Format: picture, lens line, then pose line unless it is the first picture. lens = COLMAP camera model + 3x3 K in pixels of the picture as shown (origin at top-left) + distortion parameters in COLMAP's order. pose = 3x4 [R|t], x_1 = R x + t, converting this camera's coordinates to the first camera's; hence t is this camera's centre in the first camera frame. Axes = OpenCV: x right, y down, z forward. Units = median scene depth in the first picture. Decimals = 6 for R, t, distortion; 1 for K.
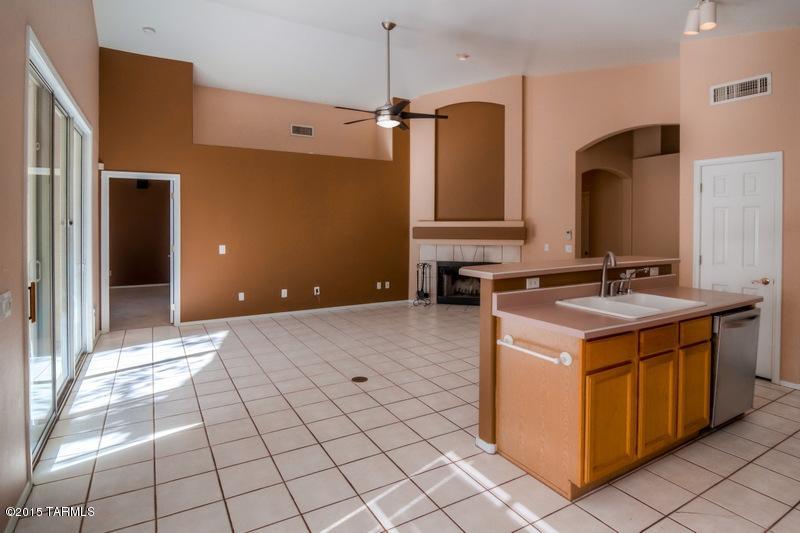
lens RADIAL K [[406.2, 0, 401.3], [0, 406.2, 265.0], [0, 0, 1]] dist [-0.016031, 0.000376]
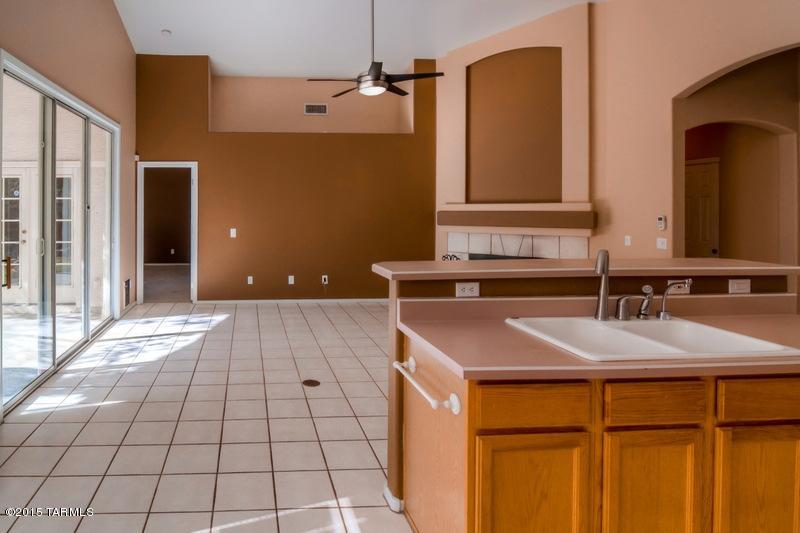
lens RADIAL K [[436.5, 0, 357.9], [0, 436.5, 244.6], [0, 0, 1]] dist [-0.009696, -0.002164]
pose [[0.898735, 0.033491, -0.437212, 0.357077], [-0.040368, 0.999164, -0.006443, -0.016003], [0.436631, 0.023440, 0.899335, 0.164100]]
